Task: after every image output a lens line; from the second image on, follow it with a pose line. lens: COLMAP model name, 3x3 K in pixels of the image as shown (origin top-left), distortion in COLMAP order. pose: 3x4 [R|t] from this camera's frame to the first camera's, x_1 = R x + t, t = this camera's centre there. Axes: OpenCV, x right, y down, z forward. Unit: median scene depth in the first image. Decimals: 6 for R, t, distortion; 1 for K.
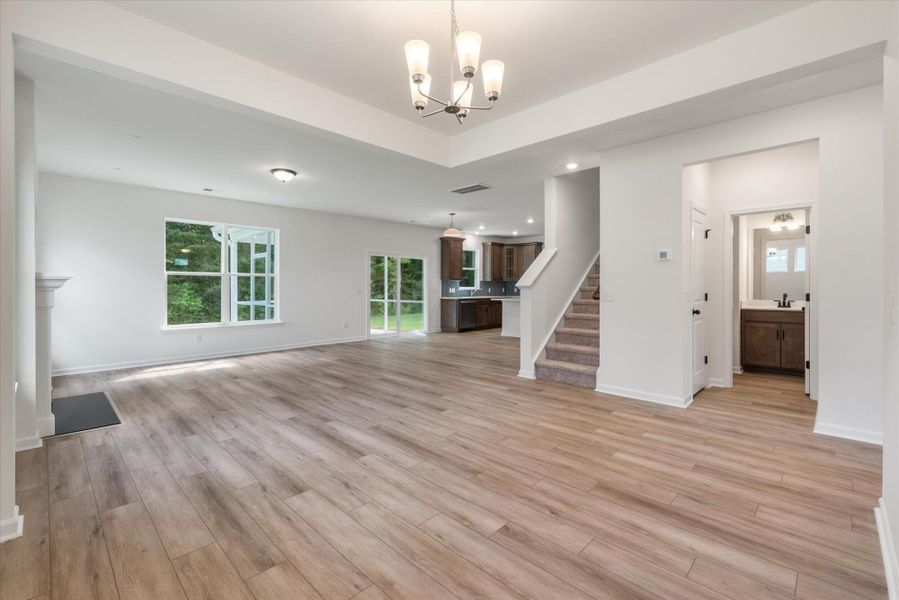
lens RADIAL K [[395.8, 0, 454.3], [0, 395.8, 288.9], [0, 0, 1]] dist [0.049001, 0.000462]
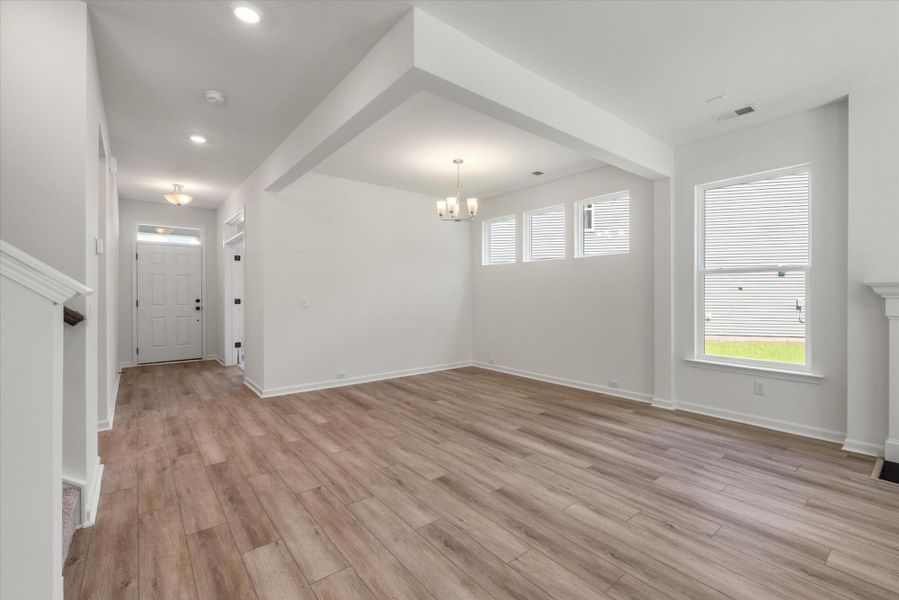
lens RADIAL K [[395.8, 0, 454.3], [0, 395.8, 288.9], [0, 0, 1]] dist [0.049001, 0.000462]
pose [[-0.992585, 0.004614, 0.121463, -0.165453], [0.003788, 0.999968, -0.007034, -0.011804], [-0.121492, -0.006522, -0.992571, 2.067416]]
